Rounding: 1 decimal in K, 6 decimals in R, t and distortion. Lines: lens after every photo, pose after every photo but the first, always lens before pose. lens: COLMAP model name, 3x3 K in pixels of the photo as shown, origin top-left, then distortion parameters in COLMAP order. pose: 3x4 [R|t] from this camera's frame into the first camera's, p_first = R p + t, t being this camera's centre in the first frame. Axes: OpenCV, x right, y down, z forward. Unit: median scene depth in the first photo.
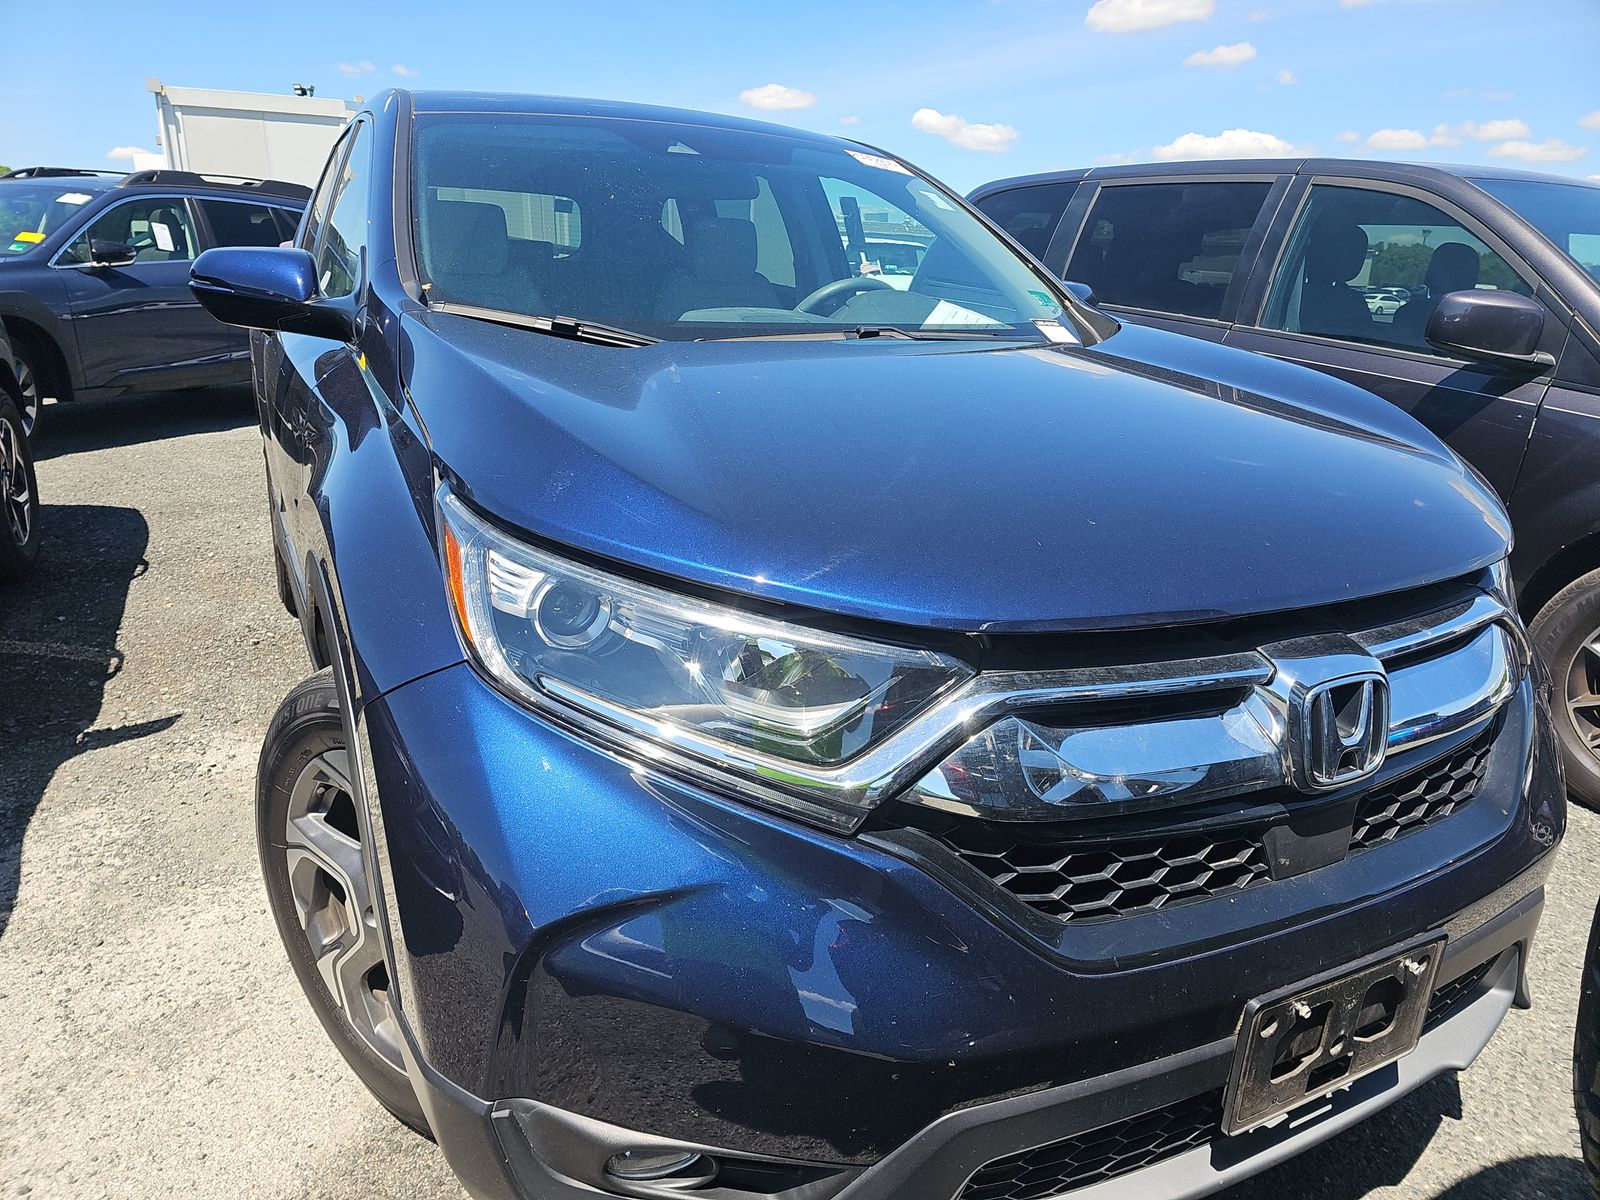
lens RADIAL K [[1073.4, 0, 773.0], [0, 1073.4, 598.5], [0, 0, 1]] dist [0.048254, -0.043771]
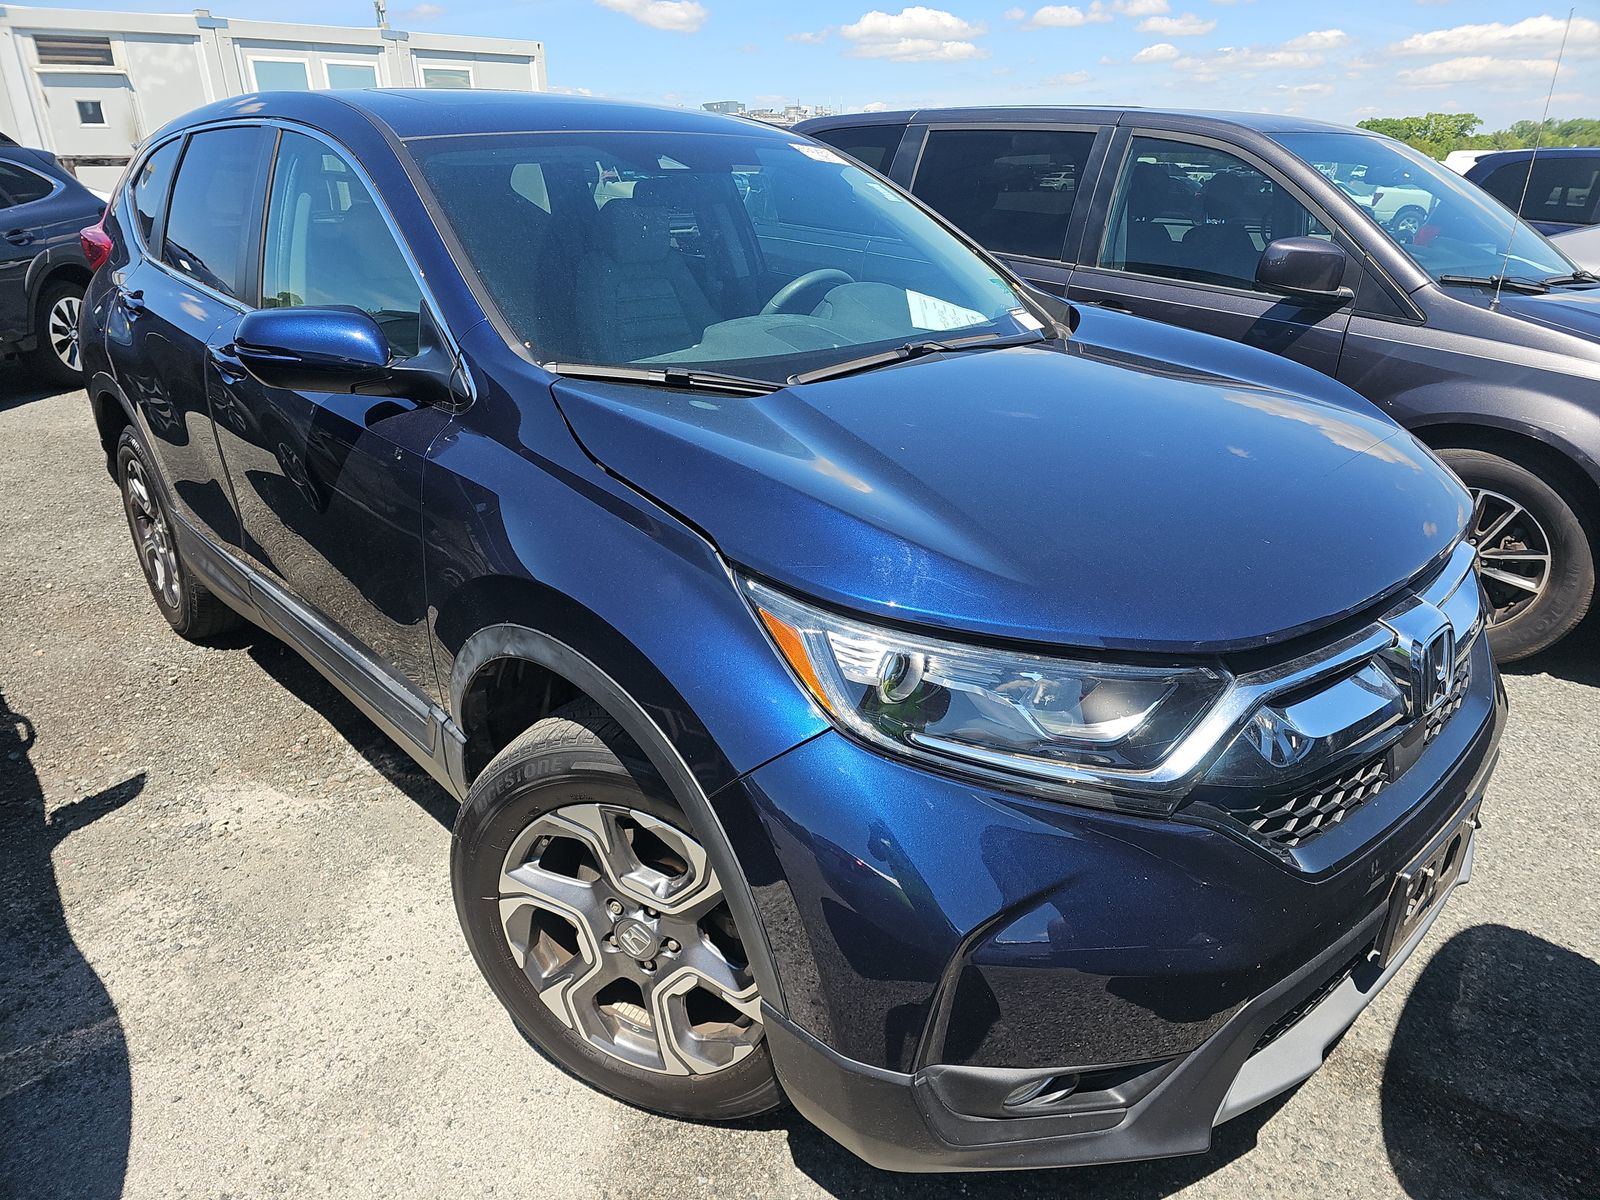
lens RADIAL K [[1072.3, 0, 800.0], [0, 1072.3, 600.0], [0, 0, 1]] dist [0.067511, -0.067702]
pose [[0.959983, -0.139770, 0.242686, -0.283102], [0.117049, 0.987484, 0.105714, -0.102176], [-0.254424, -0.073077, 0.964328, -0.059661]]
